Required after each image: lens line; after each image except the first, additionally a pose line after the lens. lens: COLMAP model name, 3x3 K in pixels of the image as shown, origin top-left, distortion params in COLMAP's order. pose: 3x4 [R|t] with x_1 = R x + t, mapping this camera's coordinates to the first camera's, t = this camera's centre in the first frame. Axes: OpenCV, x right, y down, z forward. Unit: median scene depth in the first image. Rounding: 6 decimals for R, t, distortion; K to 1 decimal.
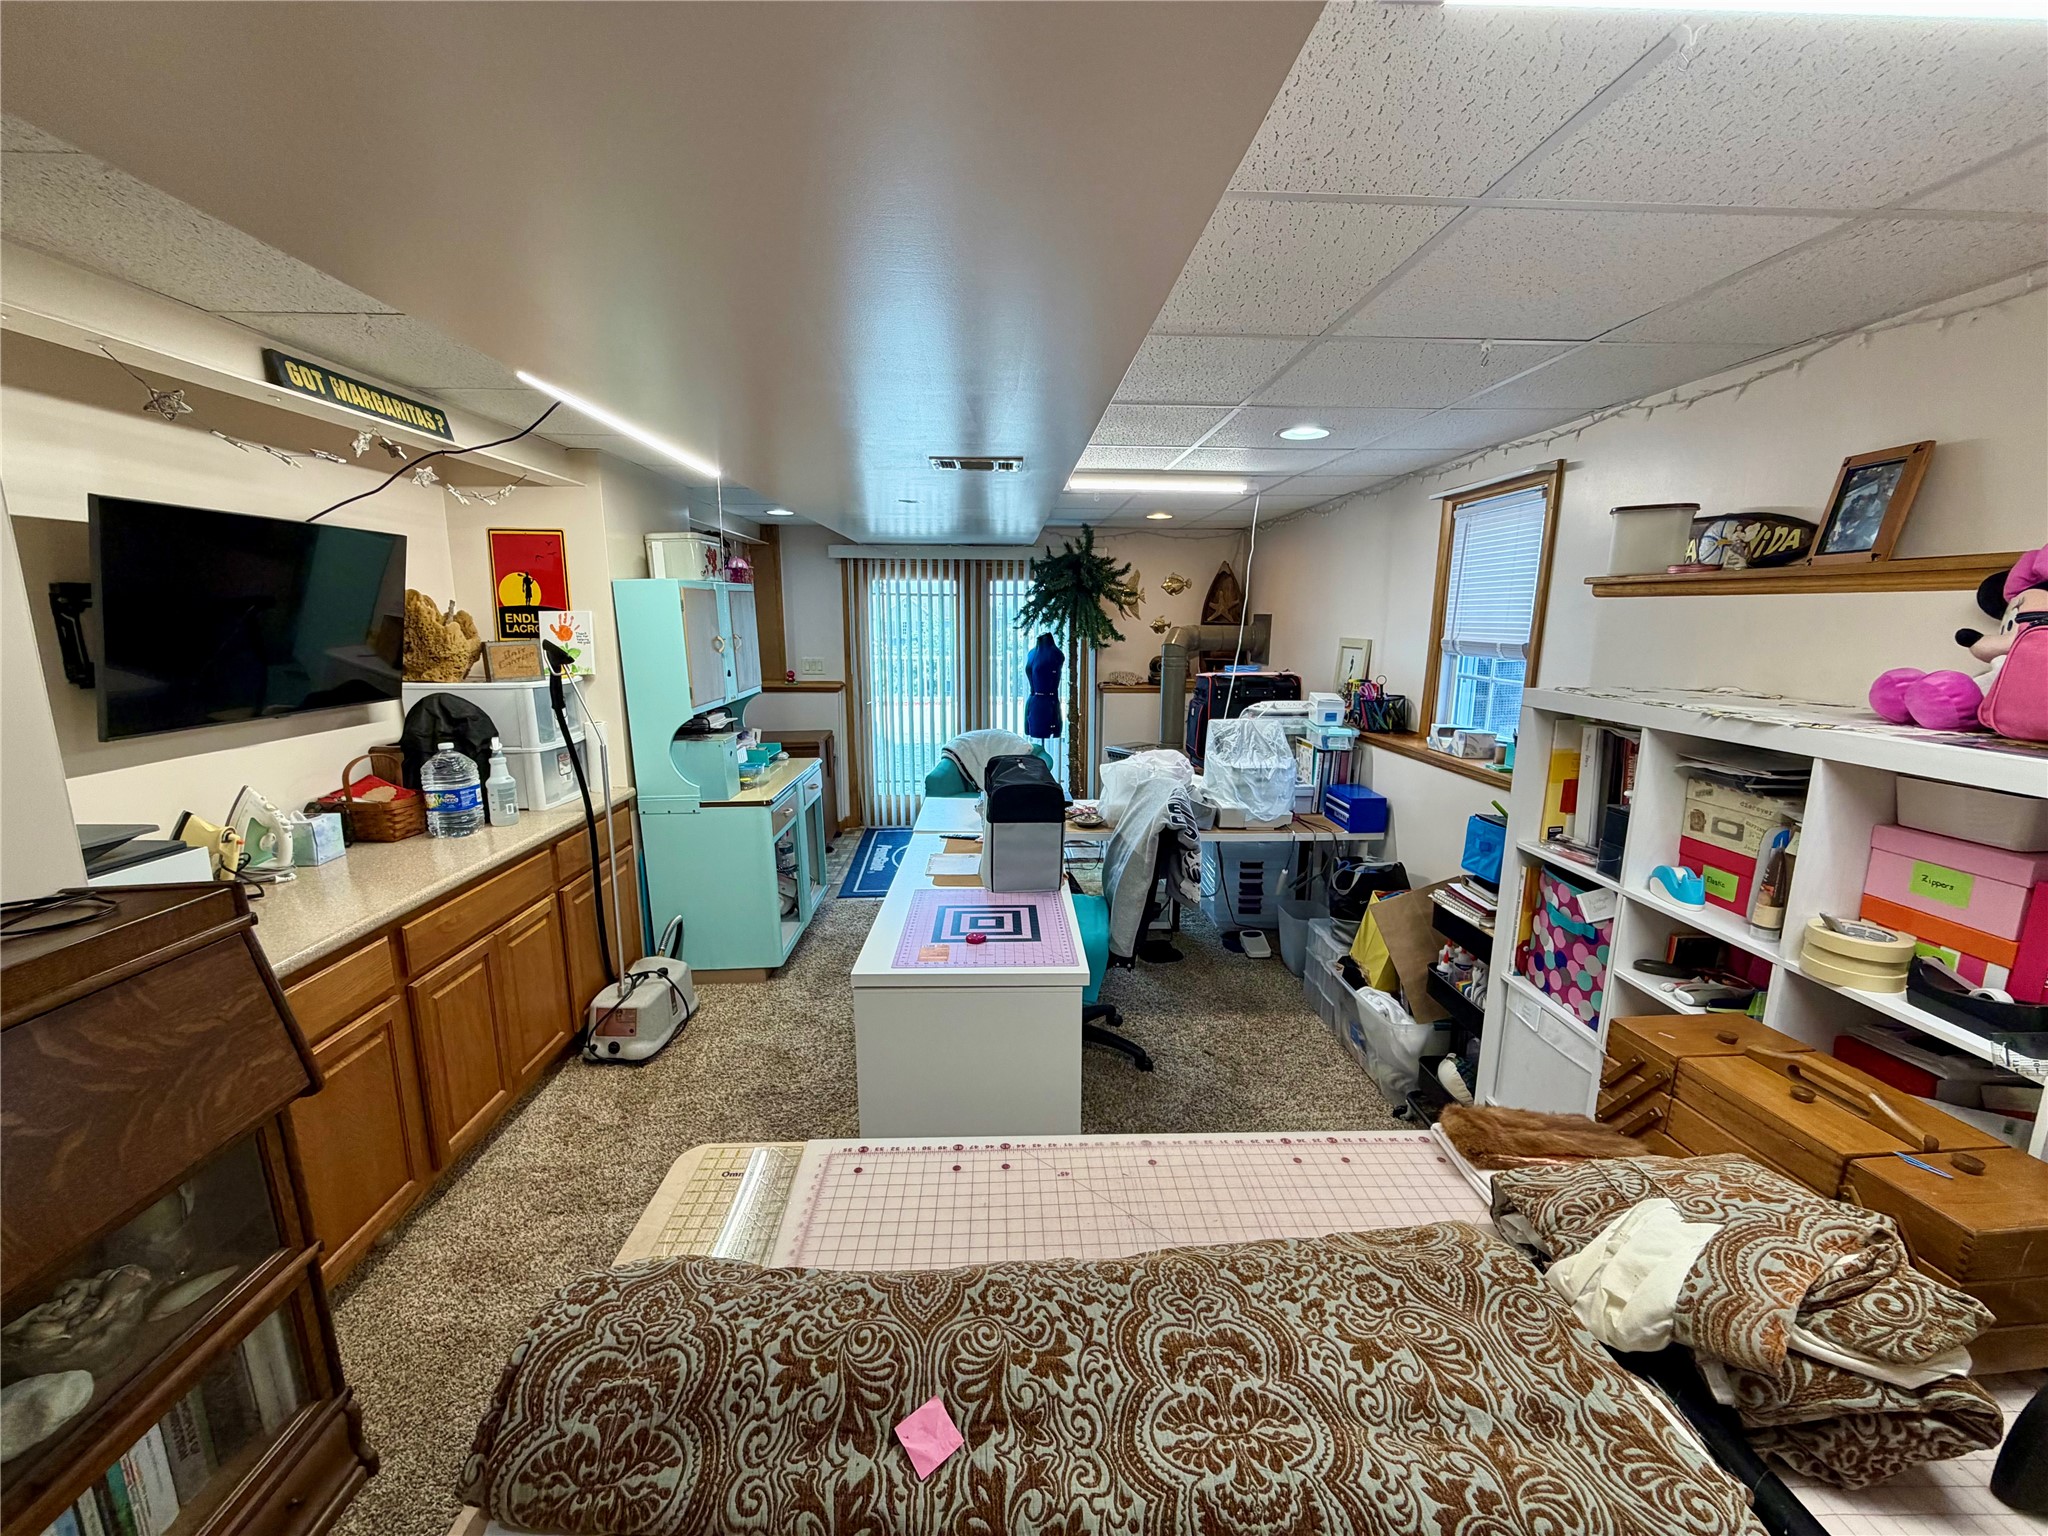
lens RADIAL K [[816.9, 0, 1024.2], [0, 816.9, 768.5], [0, 0, 1]] dist [-0.000465, 0.000320]
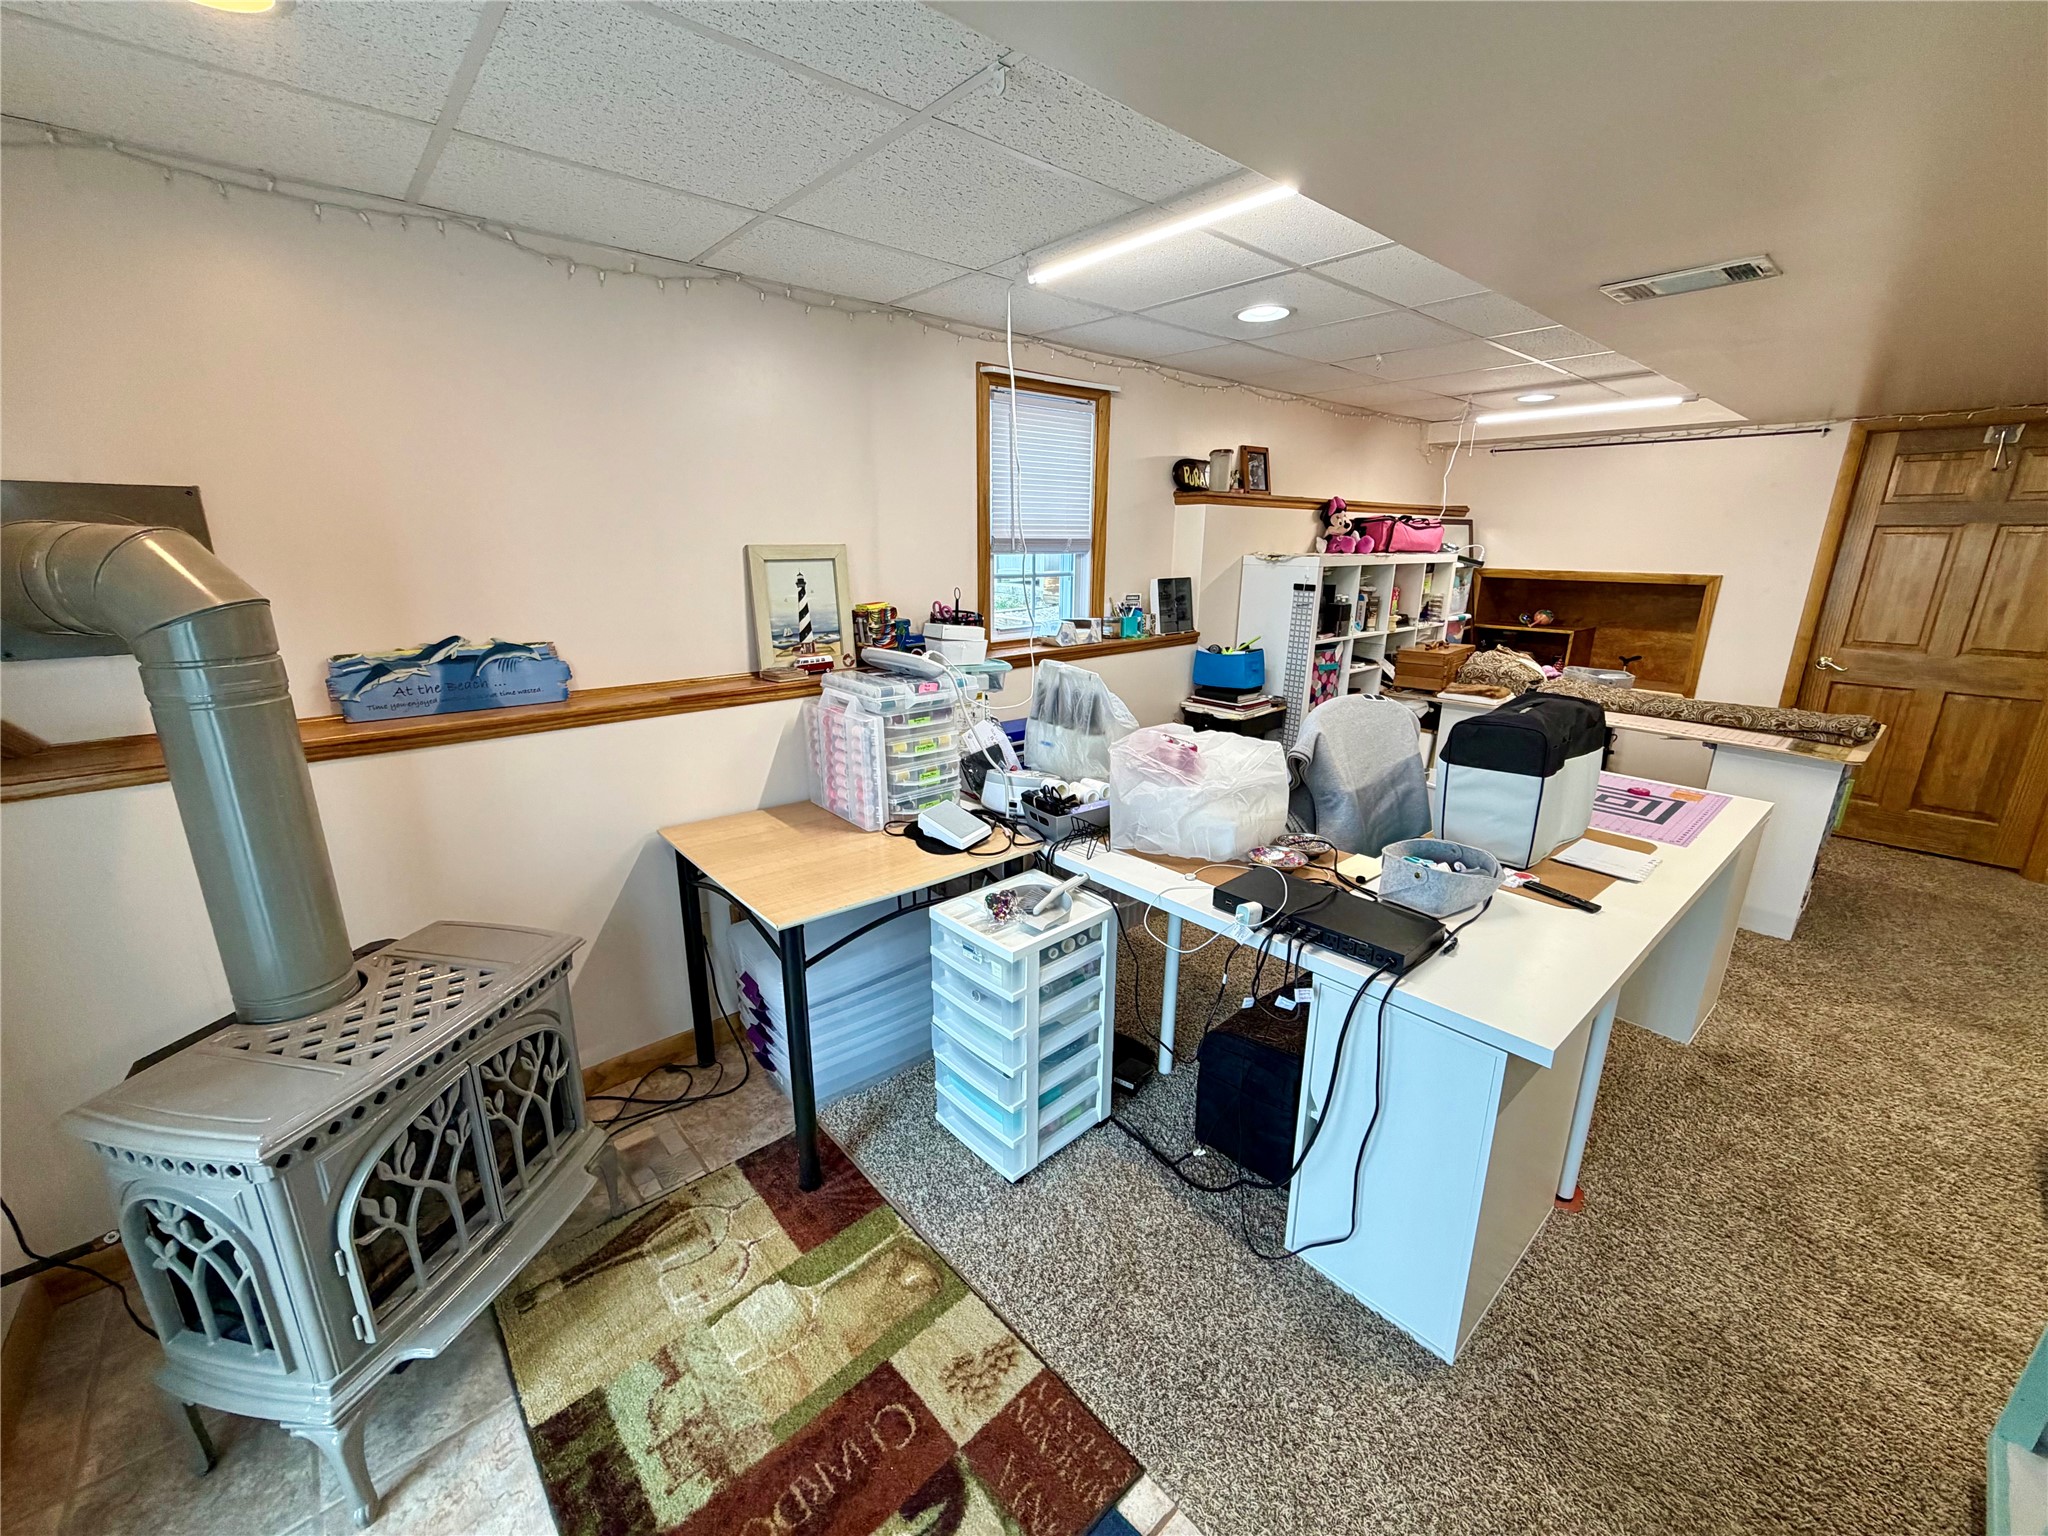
lens RADIAL K [[816.9, 0, 1018.6], [0, 816.9, 771.0], [0, 0, 1]] dist [-0.000465, 0.000320]
pose [[-0.627014, -0.210690, 0.749976, -0.280028], [0.147931, 0.913011, 0.380168, -0.298351], [-0.764834, 0.349315, -0.541303, 1.769093]]
